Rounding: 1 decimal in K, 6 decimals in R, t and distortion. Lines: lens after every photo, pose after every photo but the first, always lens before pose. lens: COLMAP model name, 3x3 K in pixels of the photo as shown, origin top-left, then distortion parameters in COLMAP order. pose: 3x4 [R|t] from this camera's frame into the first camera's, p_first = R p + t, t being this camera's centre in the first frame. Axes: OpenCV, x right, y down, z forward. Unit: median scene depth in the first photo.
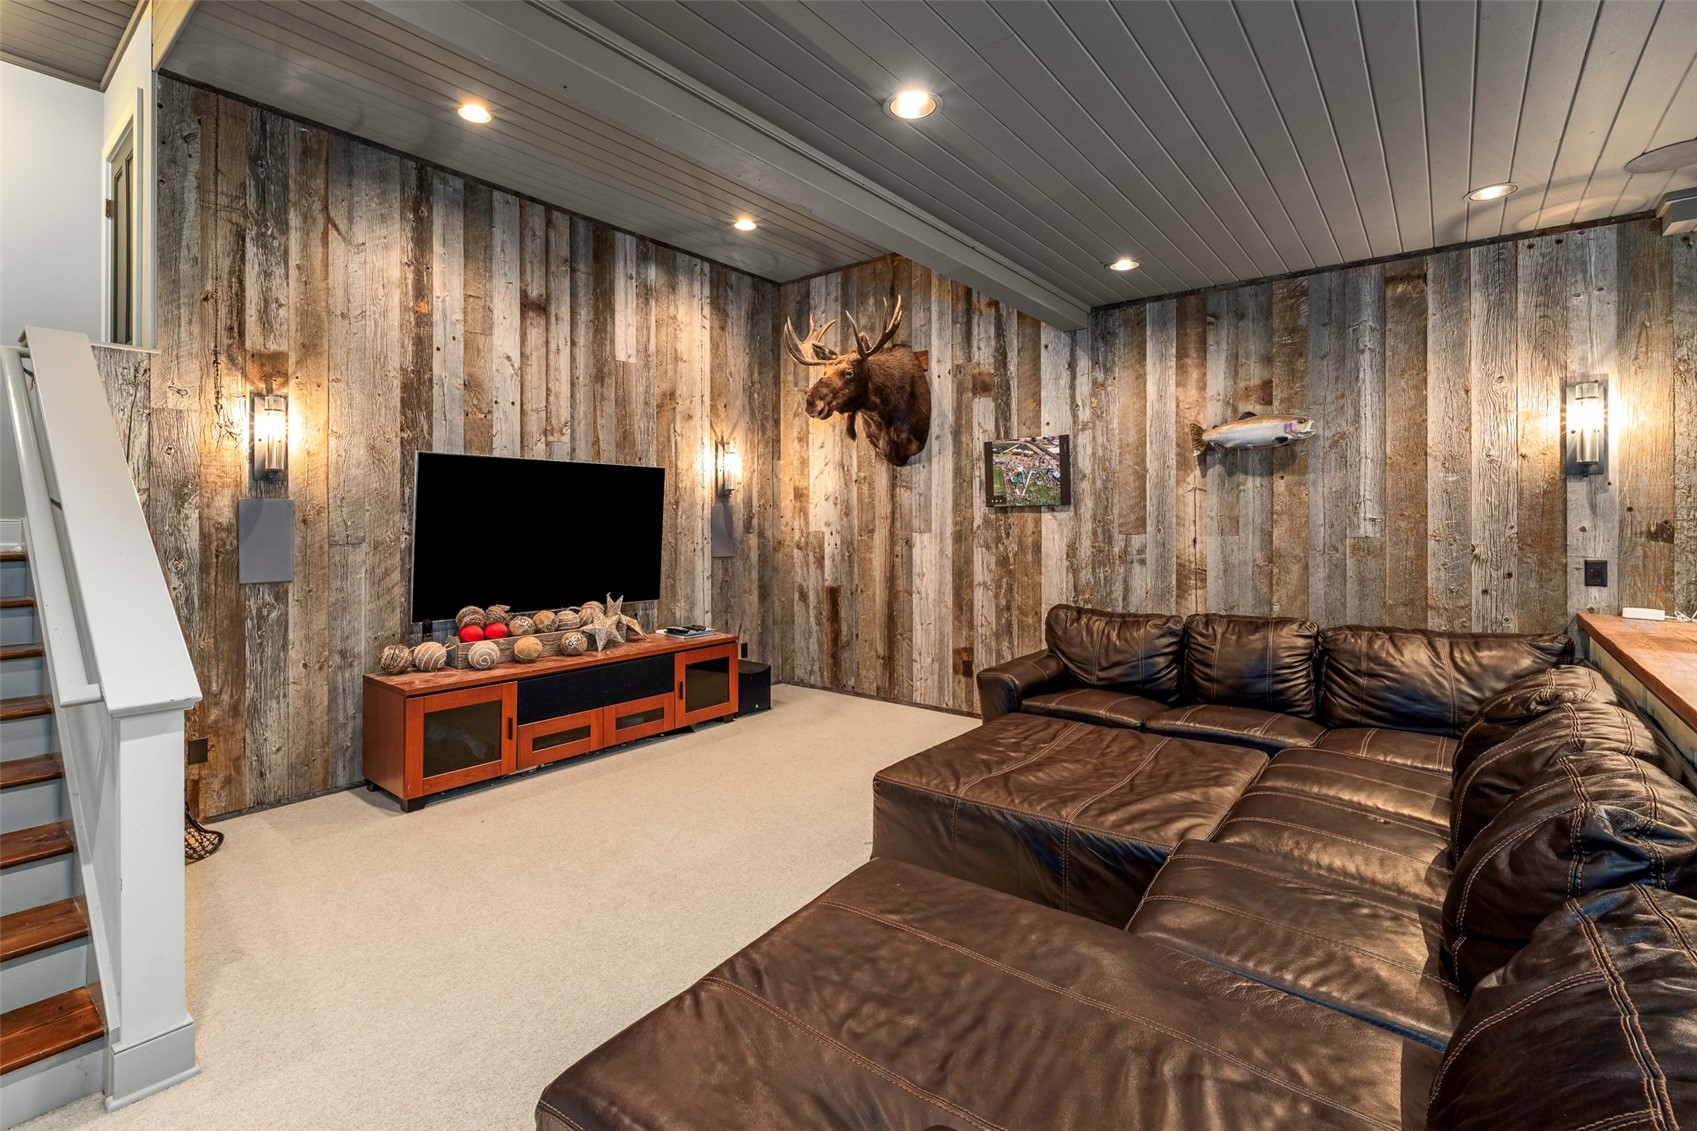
lens RADIAL K [[769.2, 0, 857.8], [0, 769.2, 517.9], [0, 0, 1]] dist [-0.001429, -0.000875]
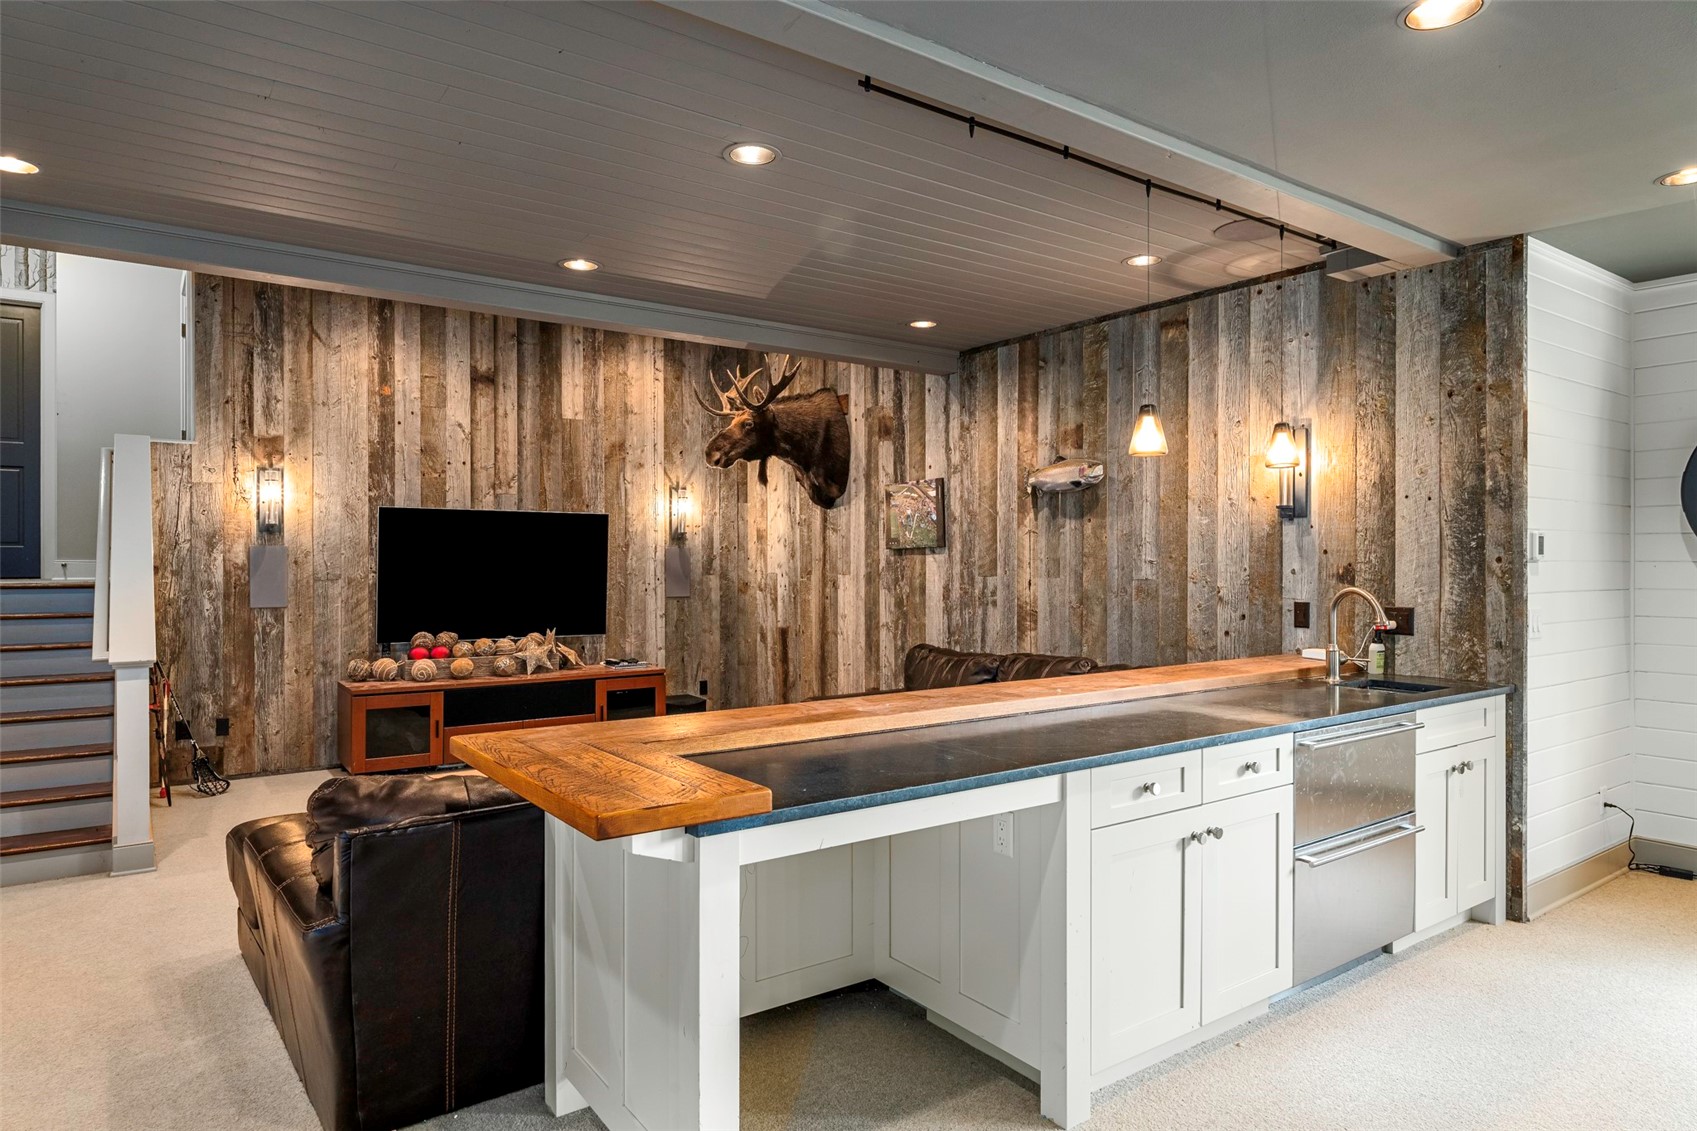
lens RADIAL K [[1015.3, 0, 847.4], [0, 1015.3, 565.2], [0, 0, 1]] dist [0.003137, 0.000256]
pose [[0.959453, 0.001911, -0.281863, 0.614622], [-0.000246, 0.999982, 0.005944, -0.001266], [0.281870, -0.005634, 0.959436, -0.369562]]
